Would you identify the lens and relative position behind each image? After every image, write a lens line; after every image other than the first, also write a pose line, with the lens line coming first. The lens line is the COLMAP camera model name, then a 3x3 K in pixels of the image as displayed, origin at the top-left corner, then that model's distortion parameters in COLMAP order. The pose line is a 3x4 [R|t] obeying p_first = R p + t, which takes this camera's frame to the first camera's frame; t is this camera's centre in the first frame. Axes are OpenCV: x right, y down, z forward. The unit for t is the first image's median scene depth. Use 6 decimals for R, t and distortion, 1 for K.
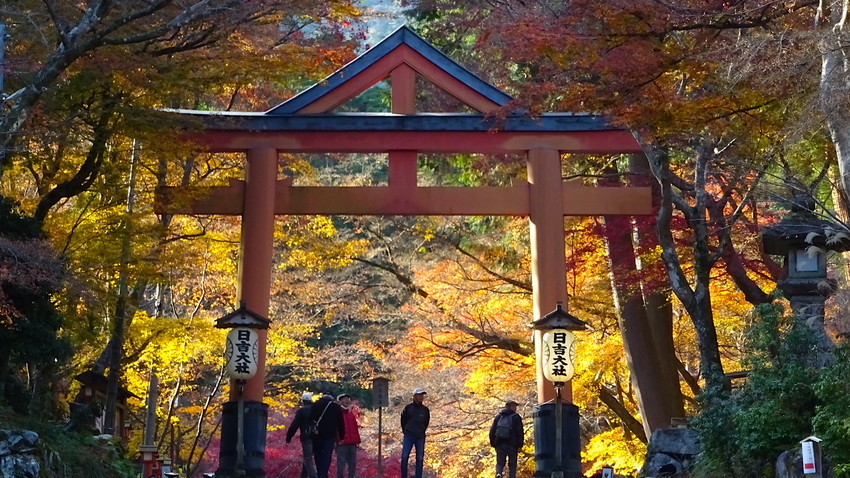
lens RADIAL K [[5425.8, 0, 425.1], [0, 5425.8, 238.8], [0, 0, 1]] dist [-0.467606, 0.000000]
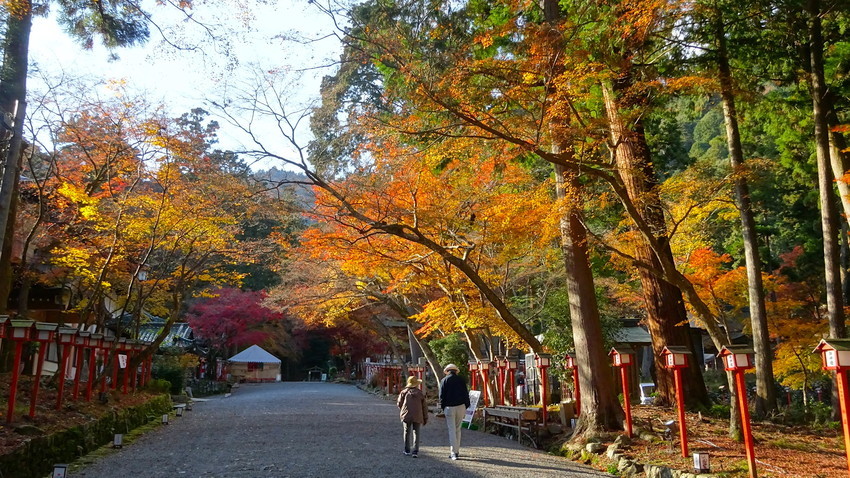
lens RADIAL K [[738.2, 0, 425.5], [0, 738.2, 237.3], [0, 0, 1]] dist [0.017990, 0.006134]
pose [[0.978851, 0.032826, 0.201922, -0.012237], [-0.022188, 0.998255, -0.054721, 0.030627], [-0.203366, 0.049084, 0.977872, 0.838623]]
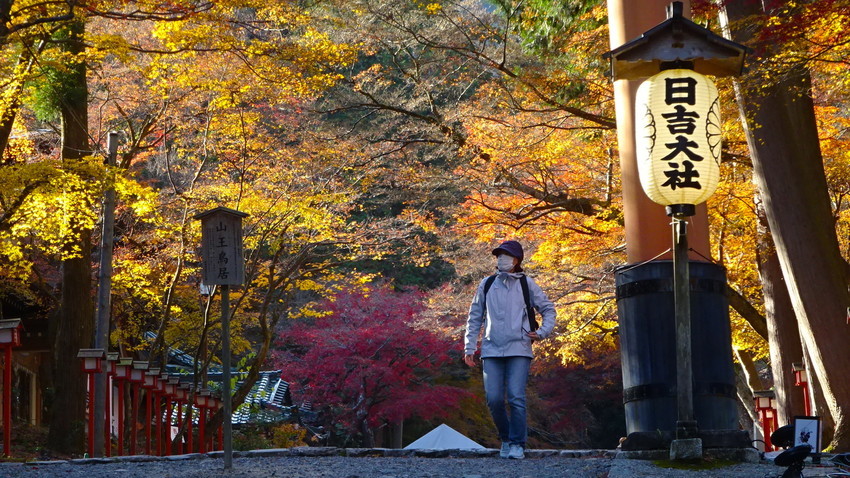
lens RADIAL K [[2832.1, 0, 425.4], [0, 2832.1, 240.0], [0, 0, 1]] dist [0.175321, 0.000000]
pose [[0.998508, -0.033124, -0.043411, 0.010882], [0.033717, 0.999347, 0.013000, 0.018481], [0.042952, -0.014444, 0.998973, 0.574215]]
